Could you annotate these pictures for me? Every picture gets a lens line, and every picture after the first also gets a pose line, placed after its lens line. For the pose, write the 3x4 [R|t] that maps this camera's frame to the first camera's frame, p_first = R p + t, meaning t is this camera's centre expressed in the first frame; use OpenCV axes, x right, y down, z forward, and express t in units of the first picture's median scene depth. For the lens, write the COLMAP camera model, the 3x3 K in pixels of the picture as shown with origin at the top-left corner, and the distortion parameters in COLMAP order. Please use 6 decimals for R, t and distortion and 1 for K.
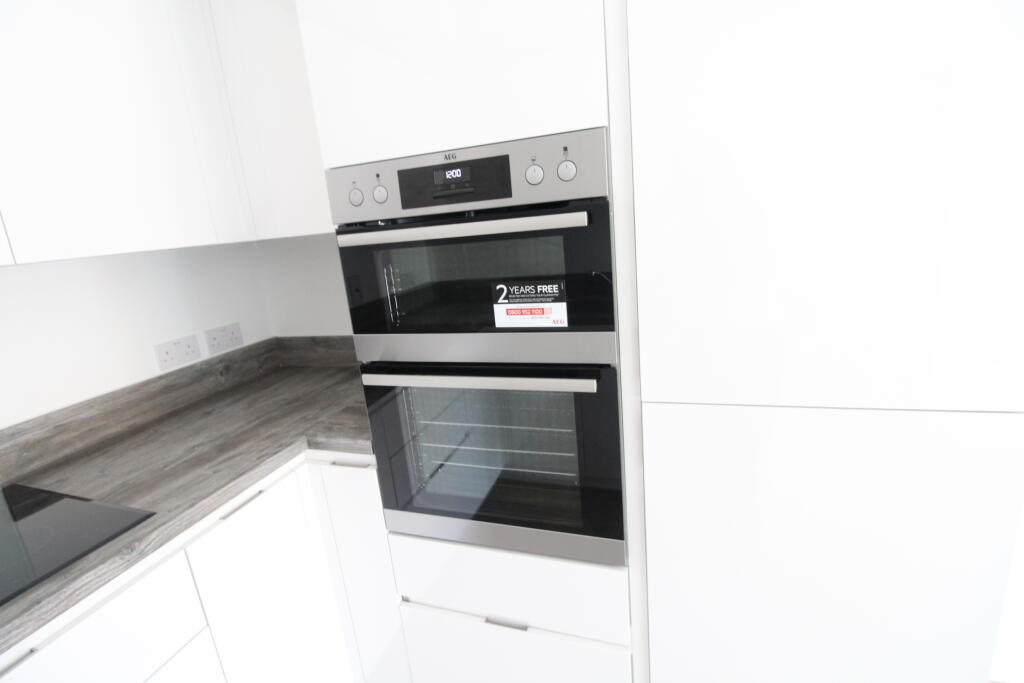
lens RADIAL K [[479.4, 0, 510.2], [0, 479.4, 336.5], [0, 0, 1]] dist [-0.023492, -0.000447]
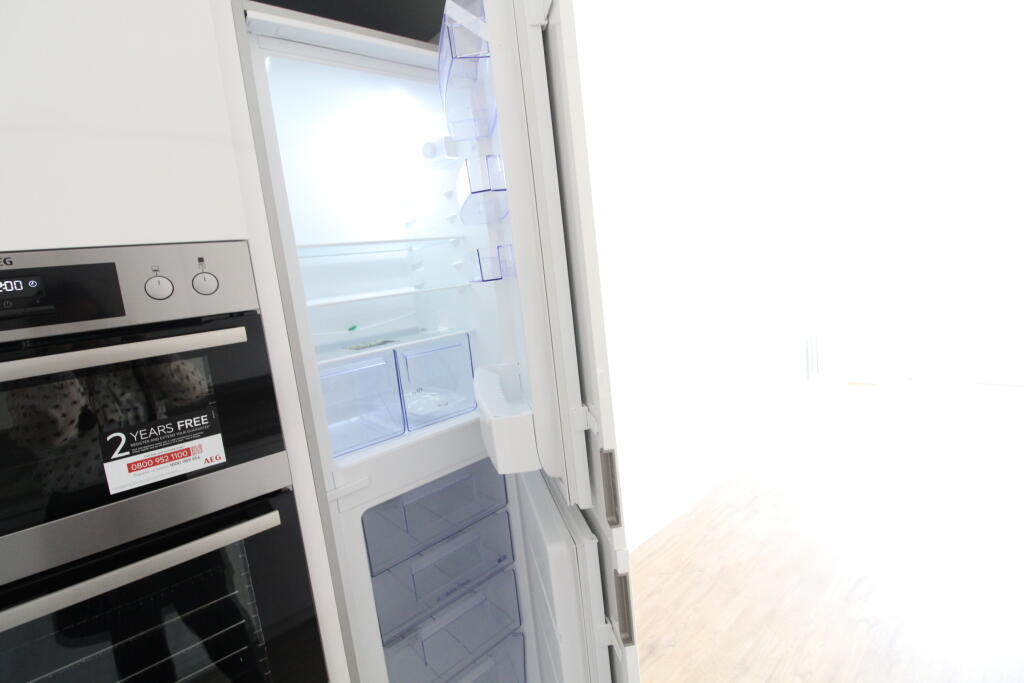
lens RADIAL K [[479.4, 0, 510.6], [0, 479.4, 344.7], [0, 0, 1]] dist [-0.023492, -0.000447]
pose [[0.512789, -0.079876, 0.854791, -0.315960], [0.292325, 0.952411, -0.086368, 0.001547], [-0.807213, 0.294166, 0.511736, 0.115191]]
